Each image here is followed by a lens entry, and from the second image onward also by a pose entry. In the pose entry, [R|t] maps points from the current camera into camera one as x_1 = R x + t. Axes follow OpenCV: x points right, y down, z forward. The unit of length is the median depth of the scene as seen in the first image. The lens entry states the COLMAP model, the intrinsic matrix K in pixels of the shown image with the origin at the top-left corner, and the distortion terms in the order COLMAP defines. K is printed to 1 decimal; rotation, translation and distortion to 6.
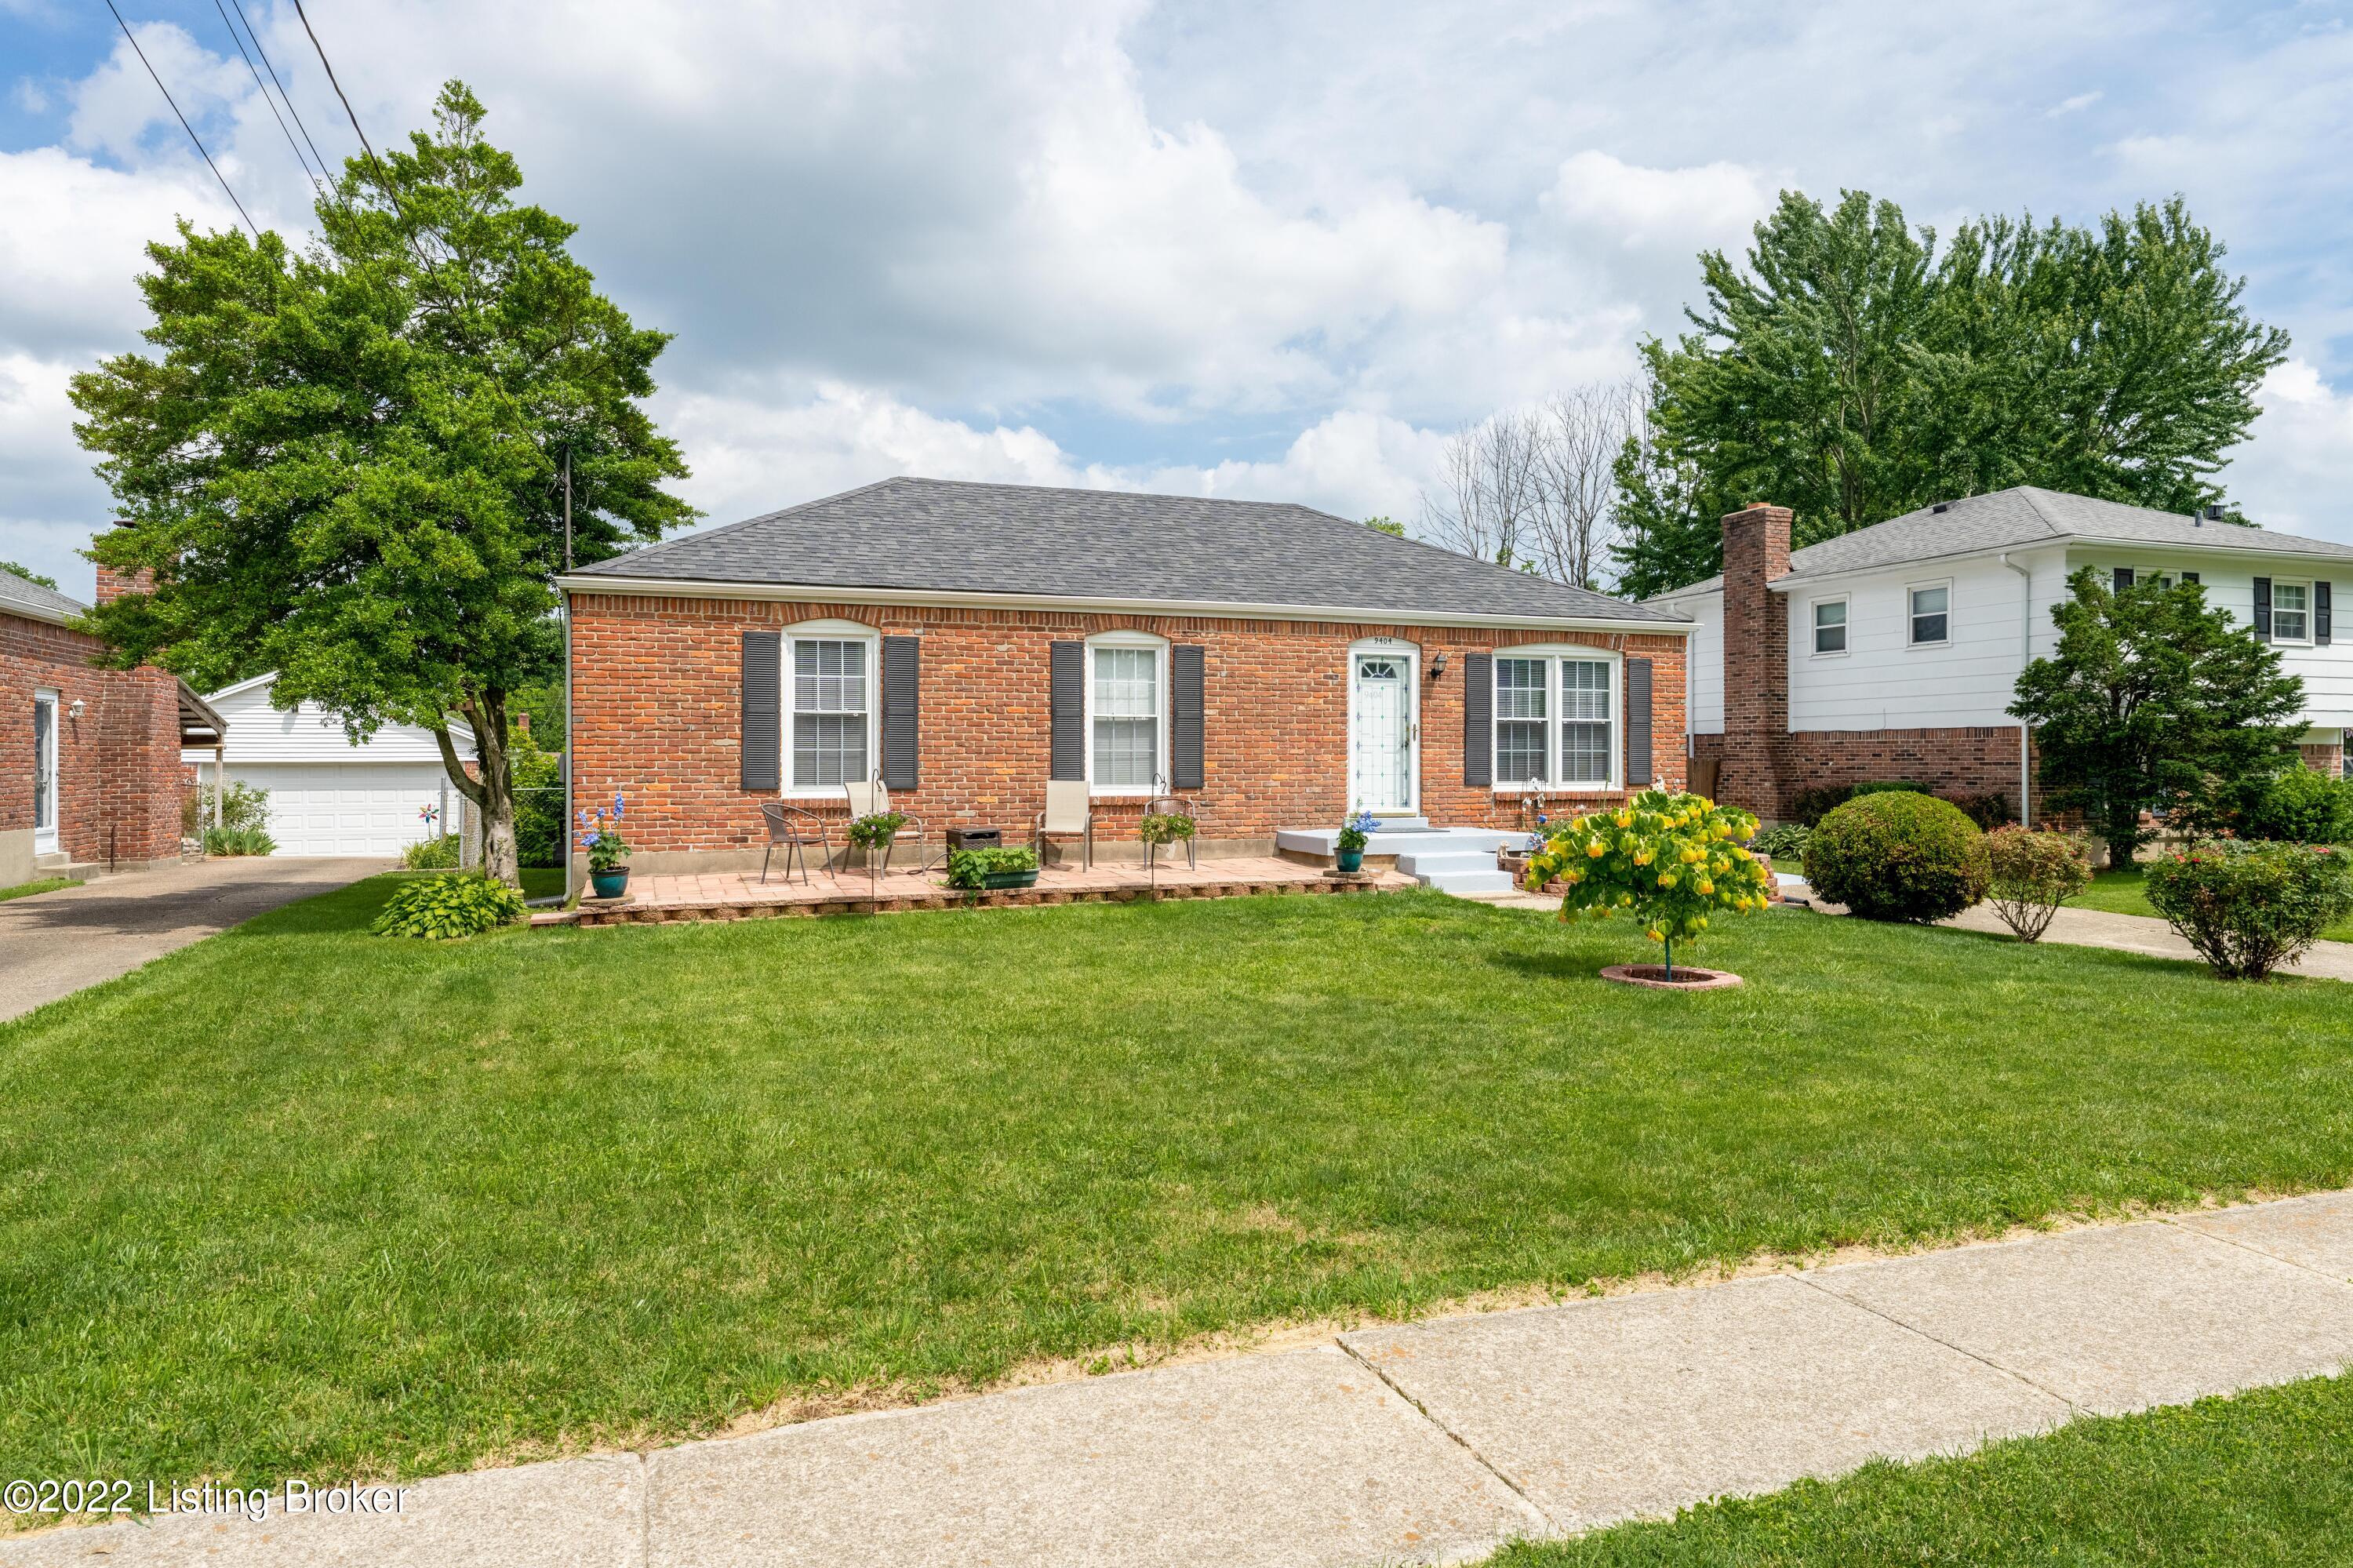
lens RADIAL K [[1432.8, 0, 1193.4], [0, 1432.8, 742.7], [0, 0, 1]] dist [0.018346, -0.000866]
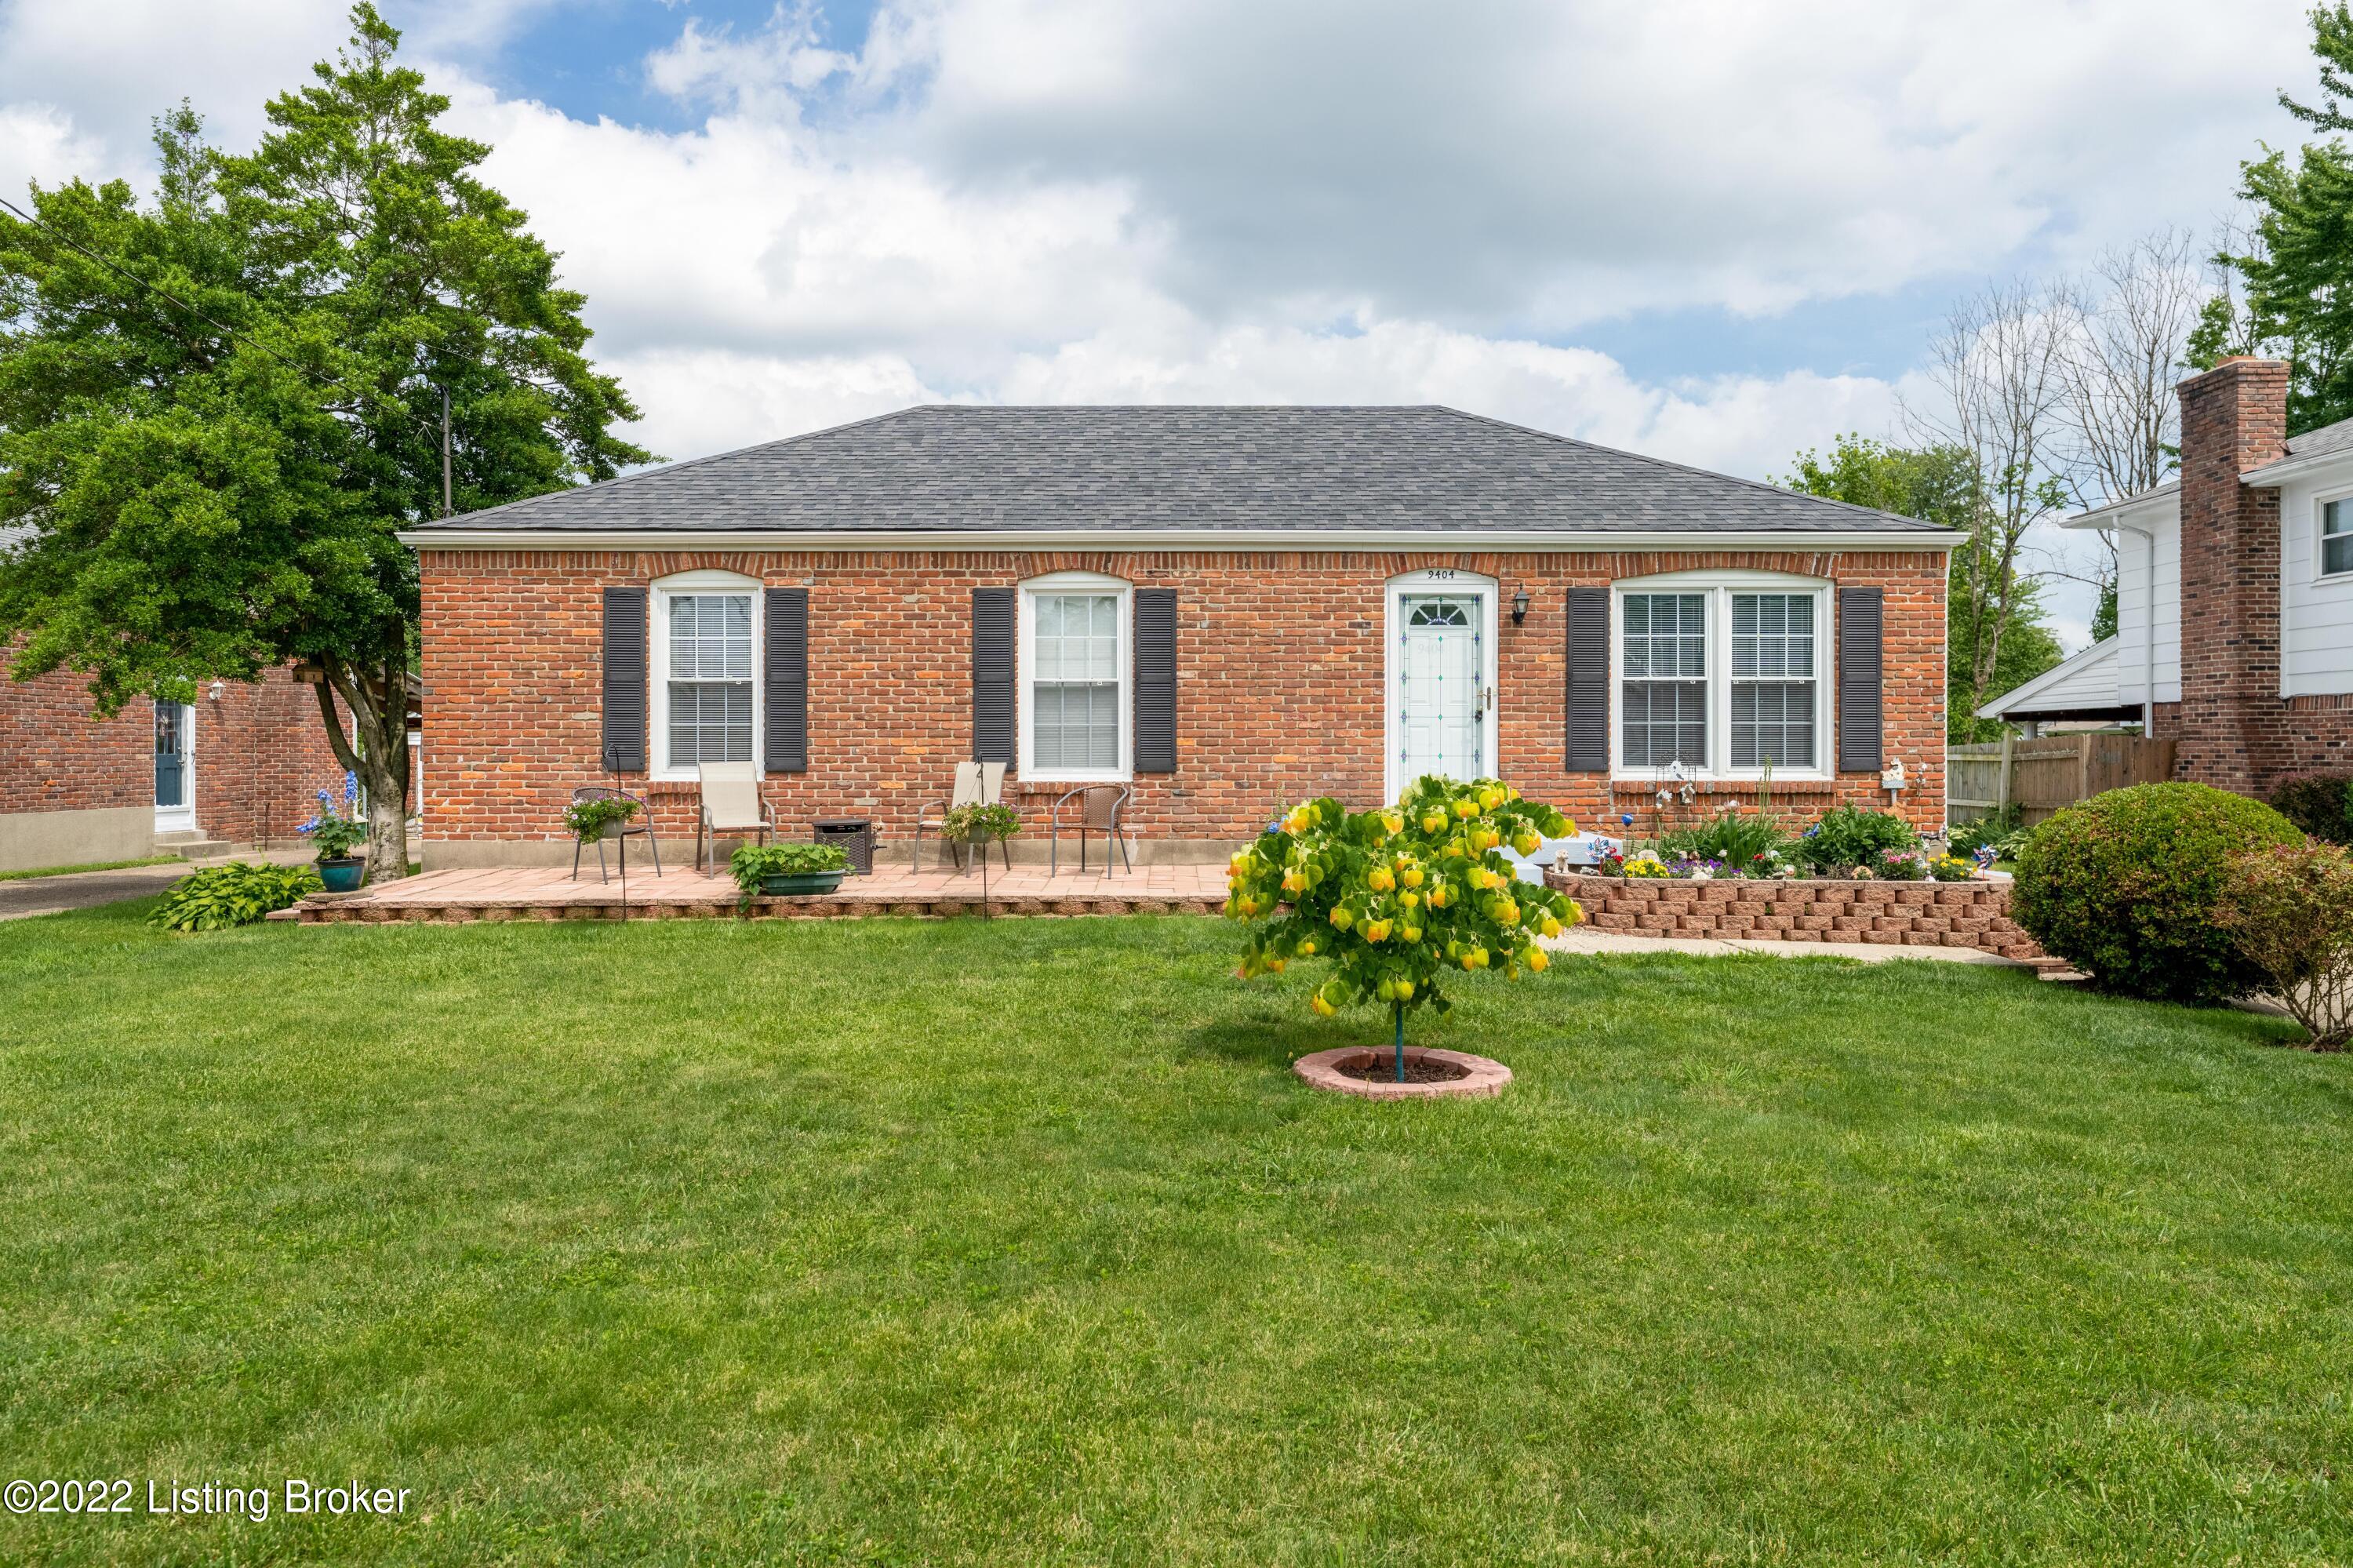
lens RADIAL K [[1584.6, 0, 1202.9], [0, 1584.6, 742.2], [0, 0, 1]] dist [0.023938, 0.000313]
pose [[0.937158, -0.001394, -0.348903, 0.315222], [0.004539, 0.999956, 0.008196, 0.008233], [0.348877, -0.009264, 0.937123, 0.201248]]
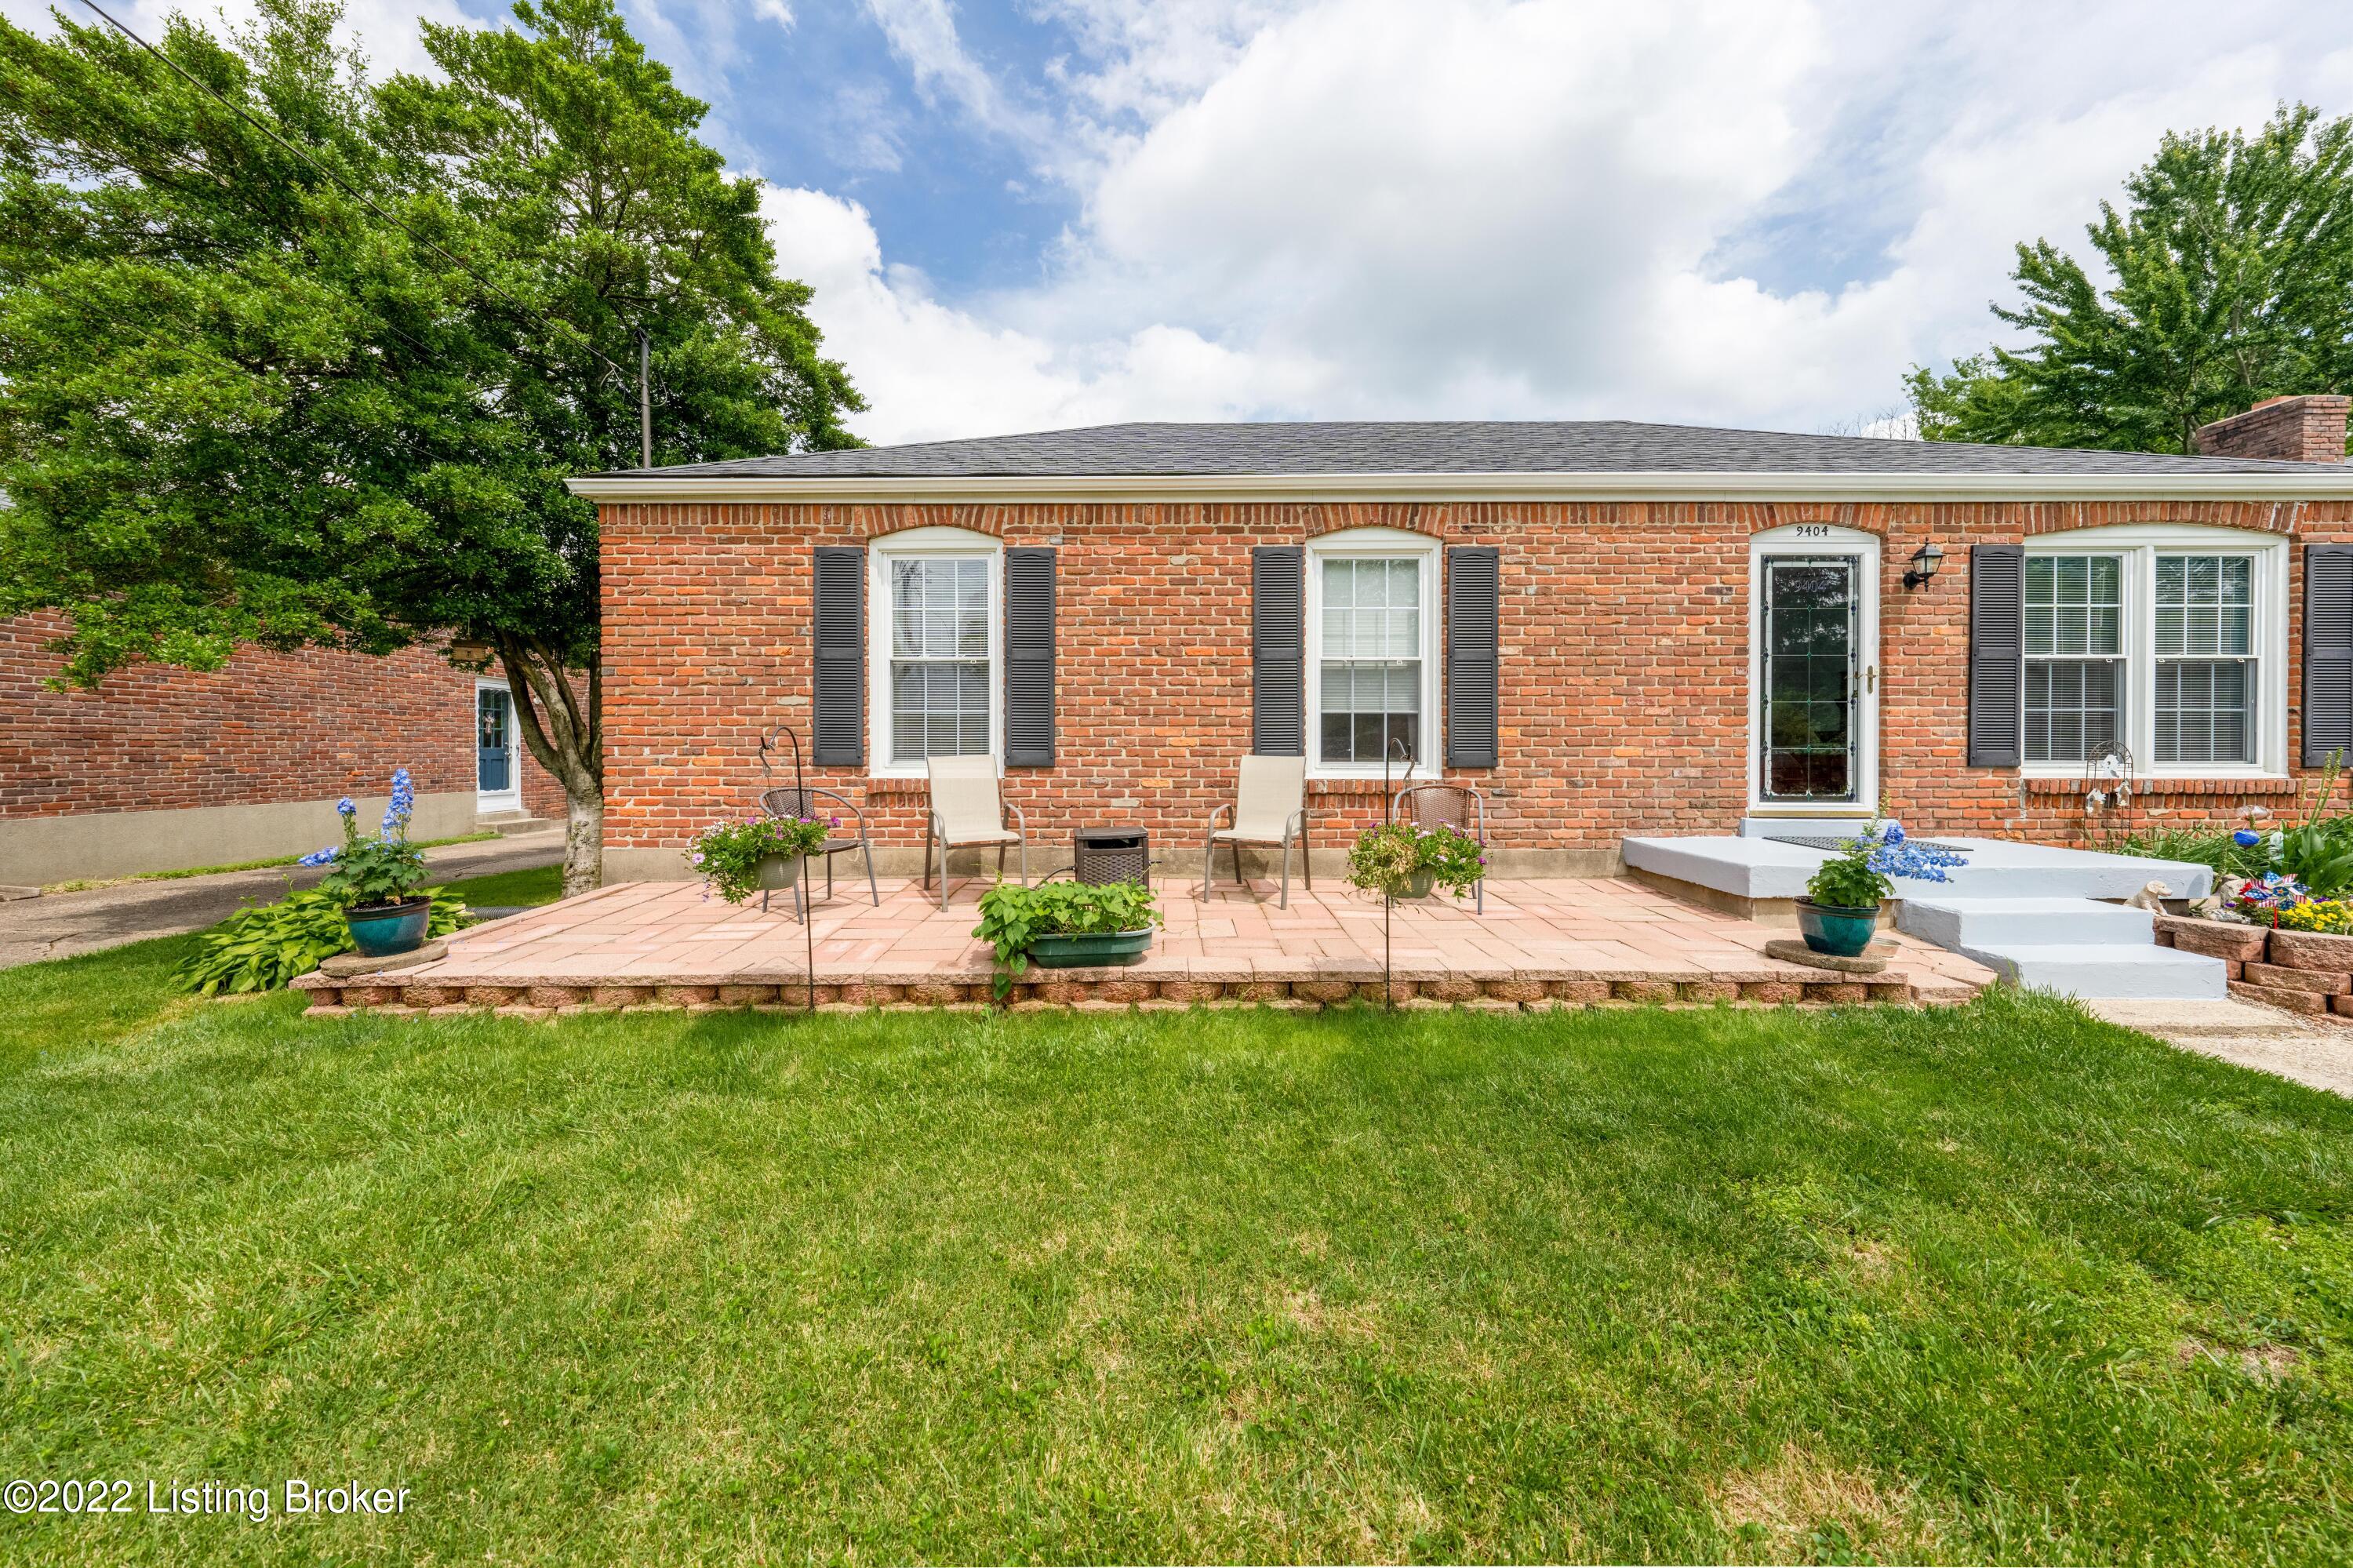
lens RADIAL K [[806.7, 0, 1169.6], [0, 806.7, 753.4], [0, 0, 1]] dist [0.000159, 0.000751]
pose [[0.932735, 0.003017, -0.360549, 0.000569], [0.004143, 0.999809, 0.019084, 0.017144], [0.360538, -0.019294, 0.932545, 0.602022]]
